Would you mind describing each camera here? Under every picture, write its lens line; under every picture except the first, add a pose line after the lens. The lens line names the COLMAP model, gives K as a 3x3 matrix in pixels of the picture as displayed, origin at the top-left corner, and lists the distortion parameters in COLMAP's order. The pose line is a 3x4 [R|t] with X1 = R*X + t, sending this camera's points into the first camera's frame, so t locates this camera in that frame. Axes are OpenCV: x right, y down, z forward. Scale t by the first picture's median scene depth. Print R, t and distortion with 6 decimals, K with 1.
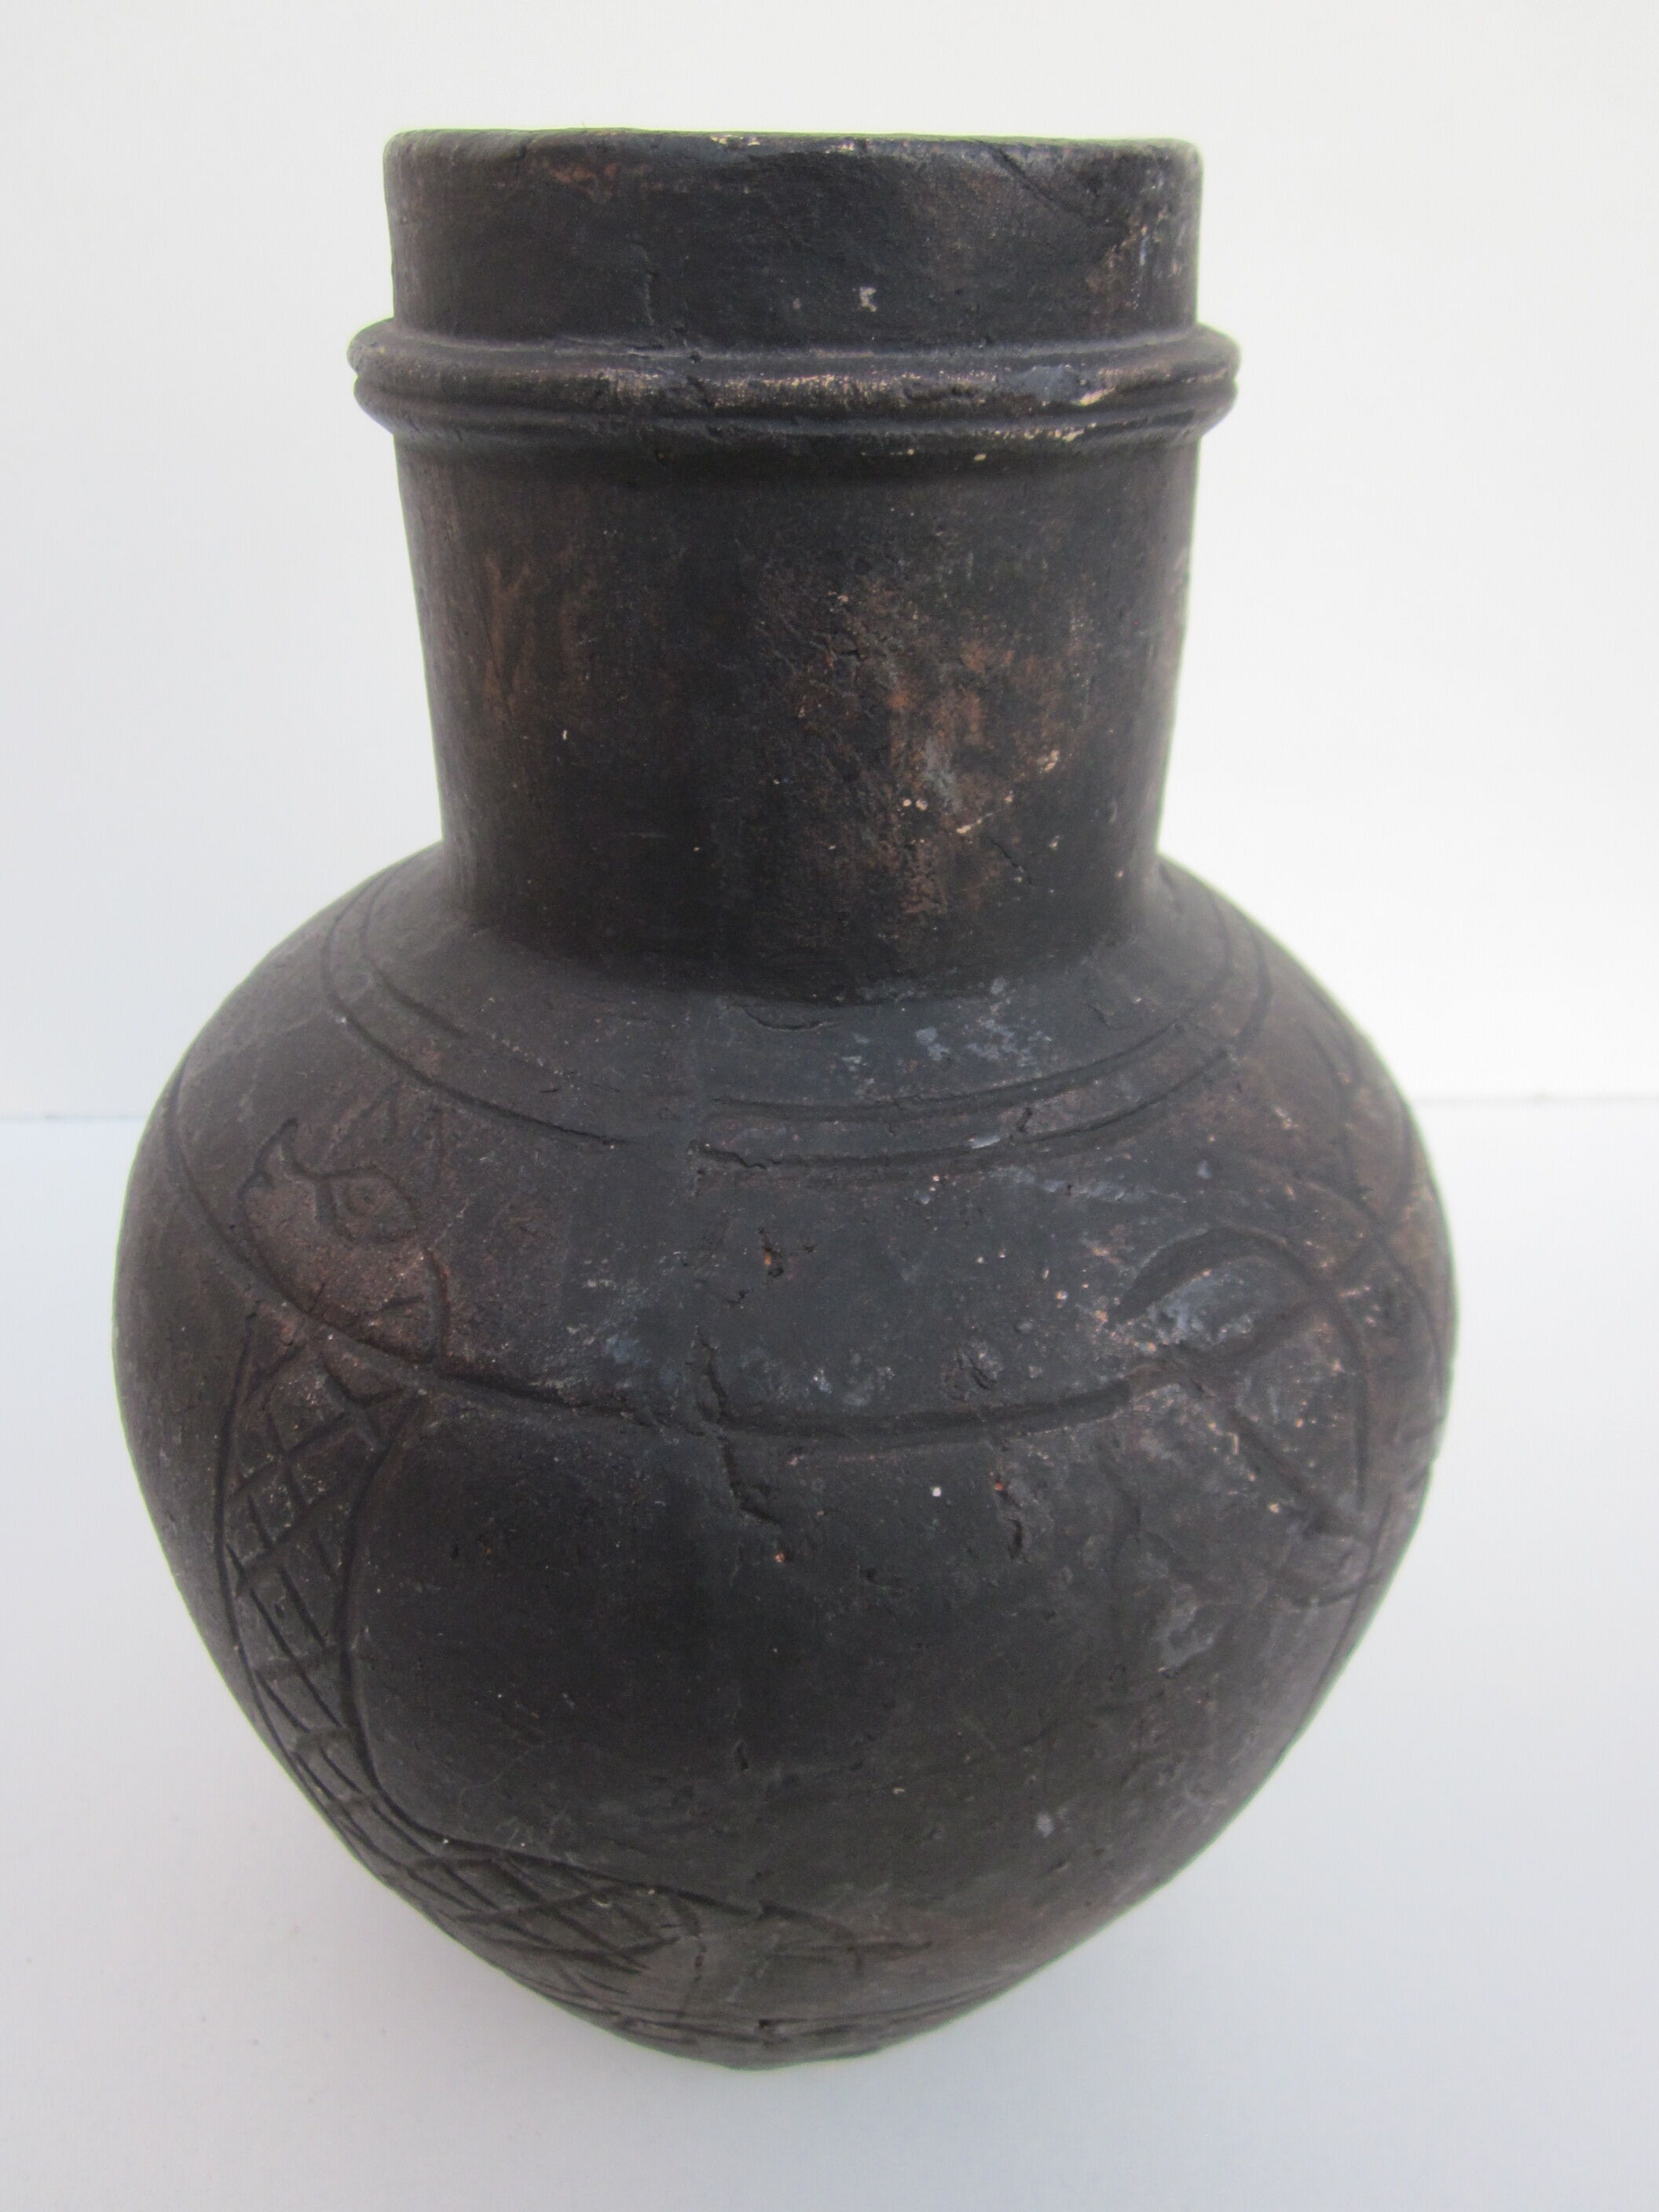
lens RADIAL K [[1830.5, 0, 829.5], [0, 1830.5, 1106.0], [0, 0, 1]] dist [-0.039095, 0.004725]
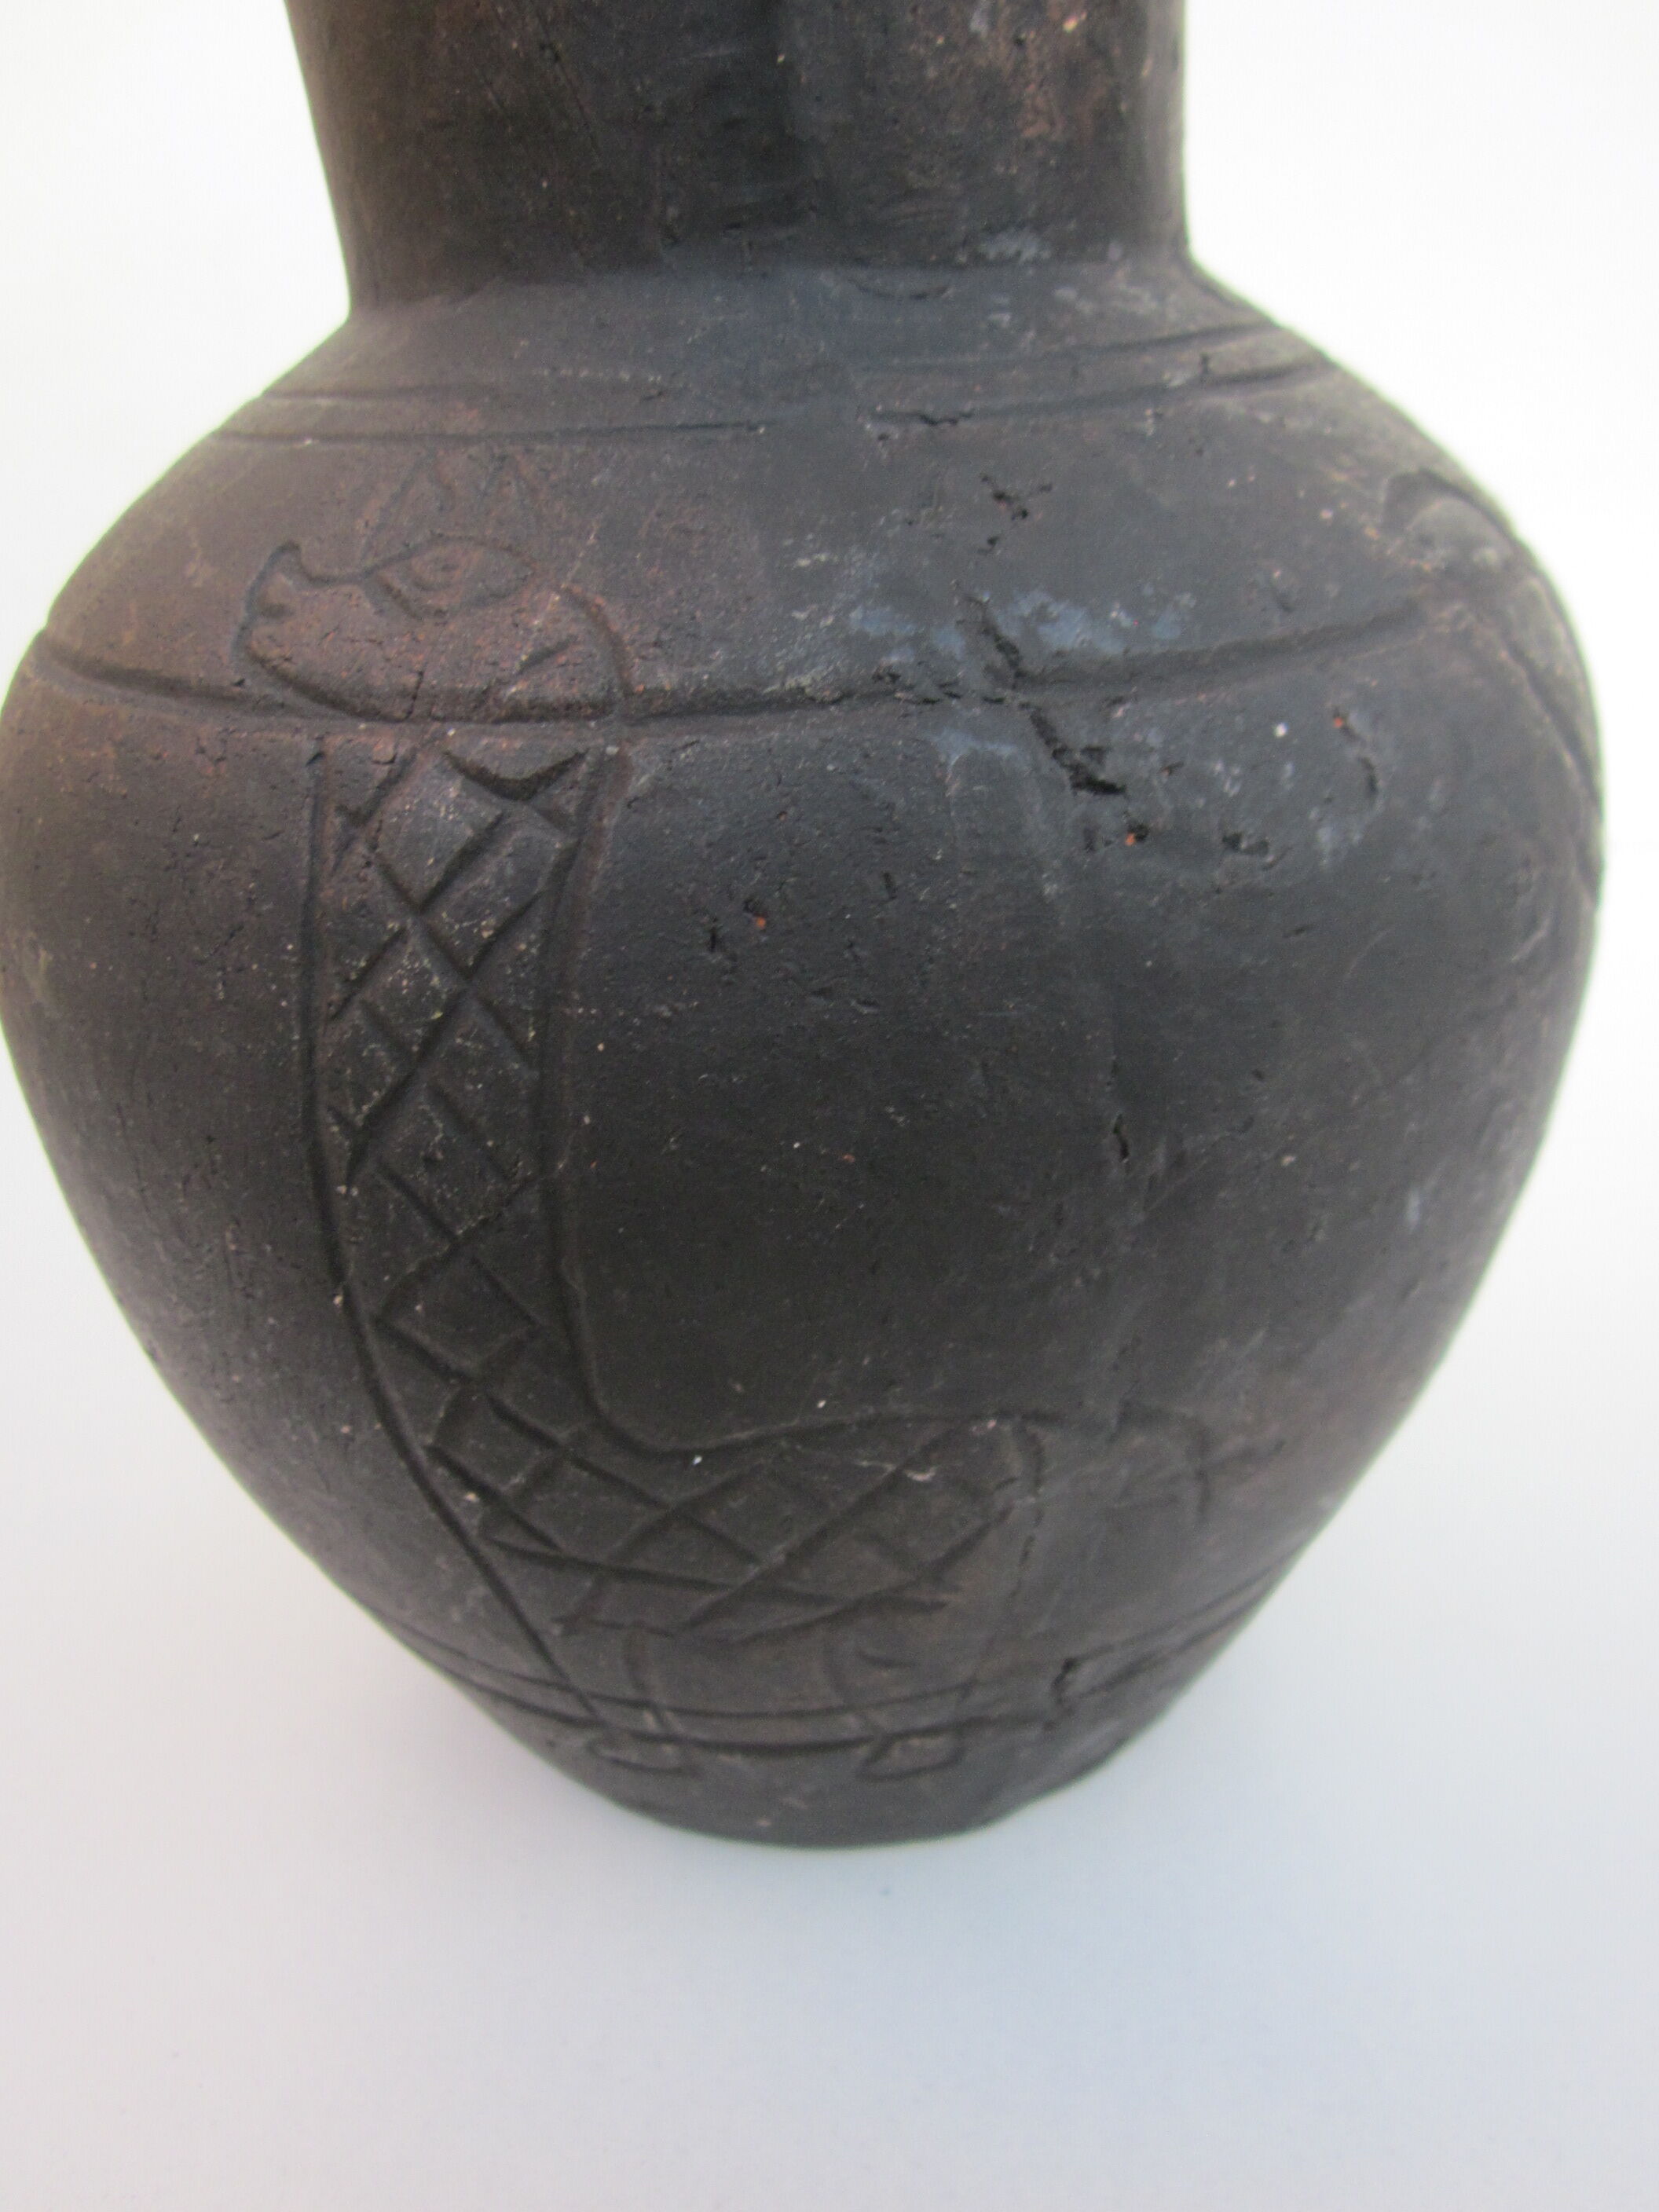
lens RADIAL K [[1830.5, 0, 829.5], [0, 1830.5, 1106.0], [0, 0, 1]] dist [-0.039095, 0.004725]
pose [[0.938739, -0.218931, 0.266156, -0.362113], [0.240726, 0.969209, -0.051810, 0.349399], [-0.246618, 0.112707, 0.962537, 0.278911]]
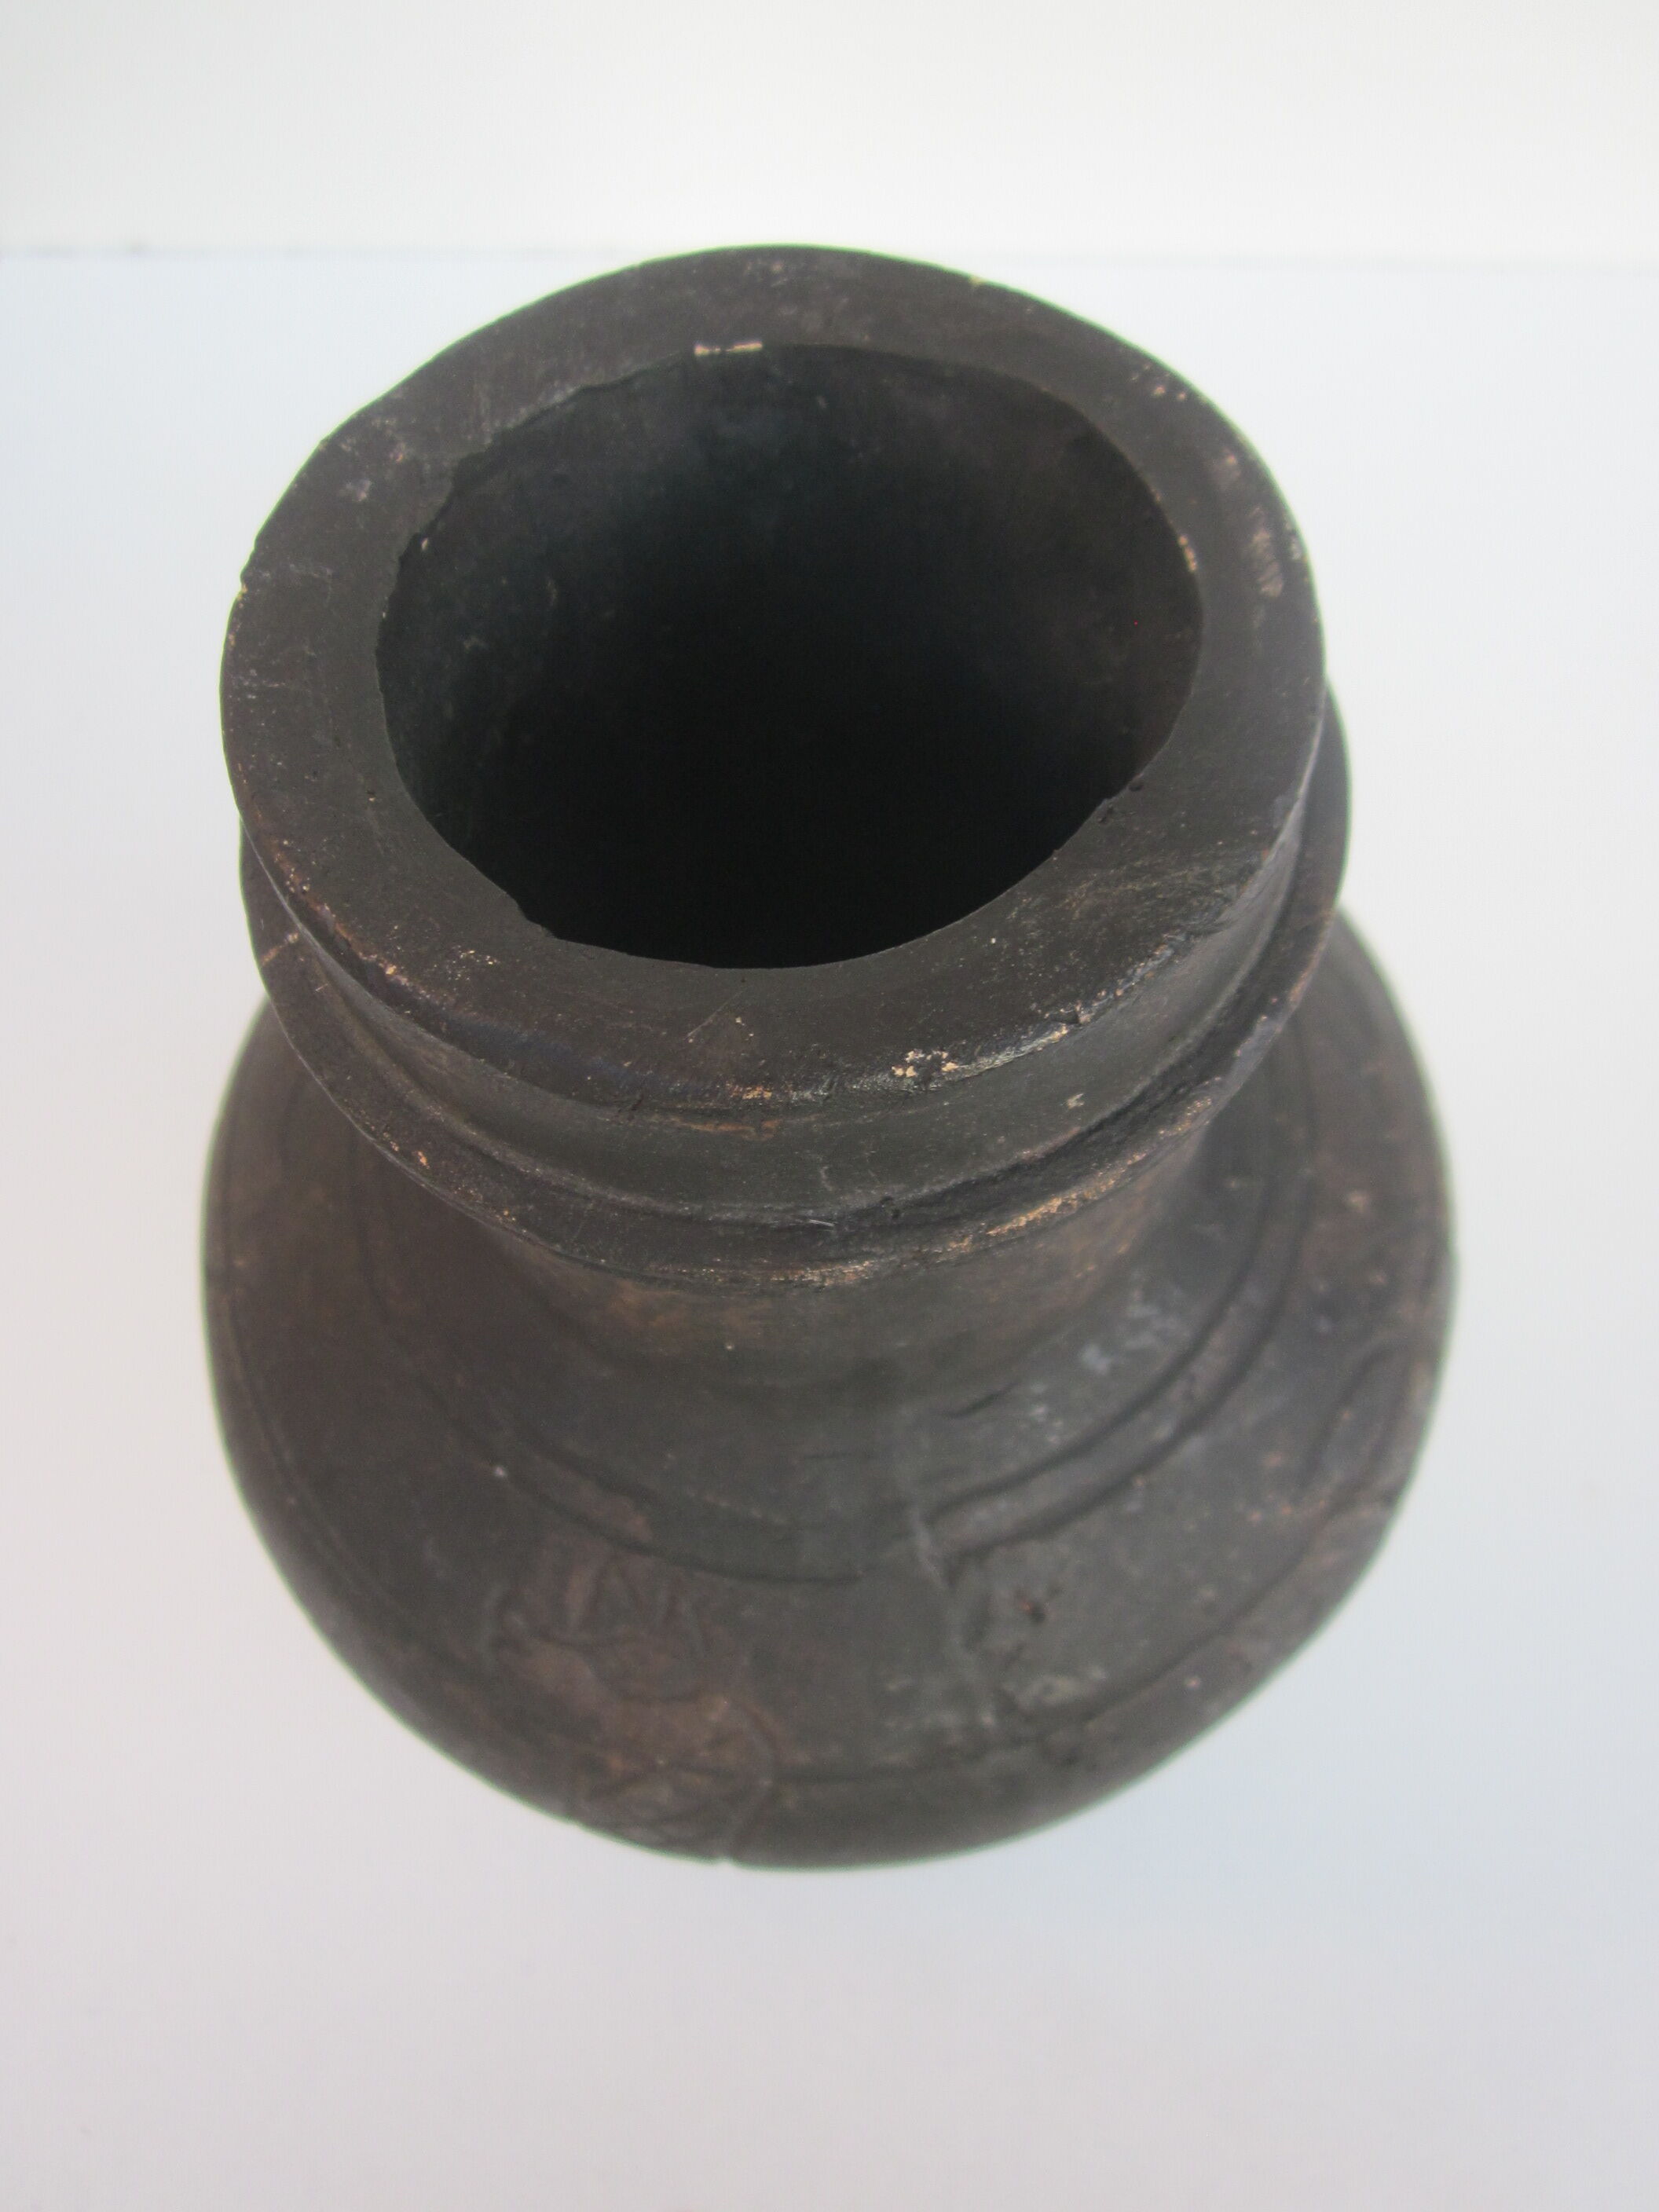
lens RADIAL K [[1830.5, 0, 829.5], [0, 1830.5, 1106.0], [0, 0, 1]] dist [-0.039095, 0.004725]
pose [[0.919373, -0.375131, 0.118447, -0.160959], [0.223650, 0.746132, 0.627110, -0.867883], [-0.323625, -0.550058, 0.769872, 0.326431]]
